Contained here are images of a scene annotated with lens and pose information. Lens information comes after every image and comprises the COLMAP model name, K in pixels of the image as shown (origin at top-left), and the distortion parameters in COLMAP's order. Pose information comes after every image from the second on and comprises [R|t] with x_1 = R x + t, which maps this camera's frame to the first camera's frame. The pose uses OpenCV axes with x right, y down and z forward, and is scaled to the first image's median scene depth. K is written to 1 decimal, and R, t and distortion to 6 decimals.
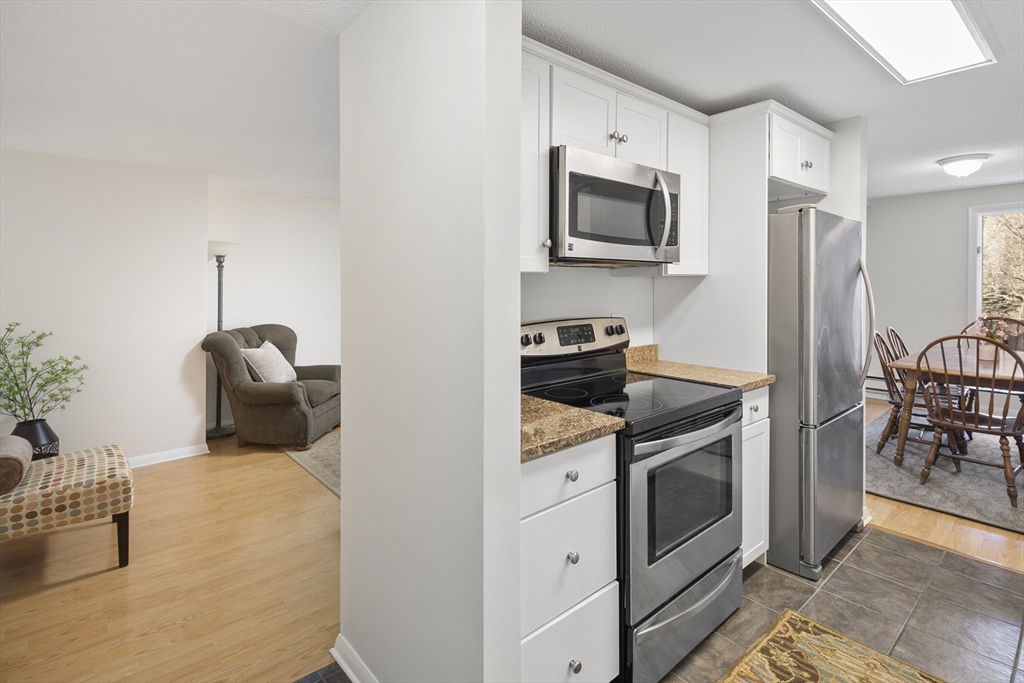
lens RADIAL K [[519.0, 0, 502.3], [0, 519.0, 286.3], [0, 0, 1]] dist [0.011626, -0.006268]
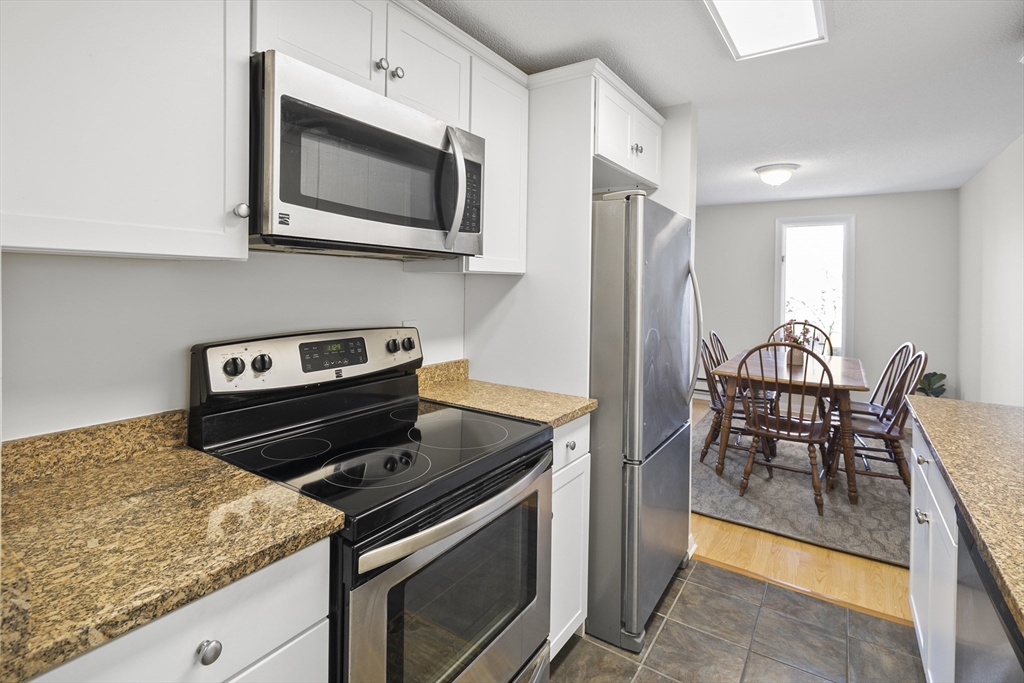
lens RADIAL K [[498.2, 0, 512.9], [0, 498.2, 269.8], [0, 0, 1]] dist [0.001035, -0.000764]
pose [[0.963800, 0.030099, 0.264924, 0.187810], [-0.022358, 0.999232, -0.032190, -0.002951], [-0.265689, 0.025101, 0.963732, 0.286498]]
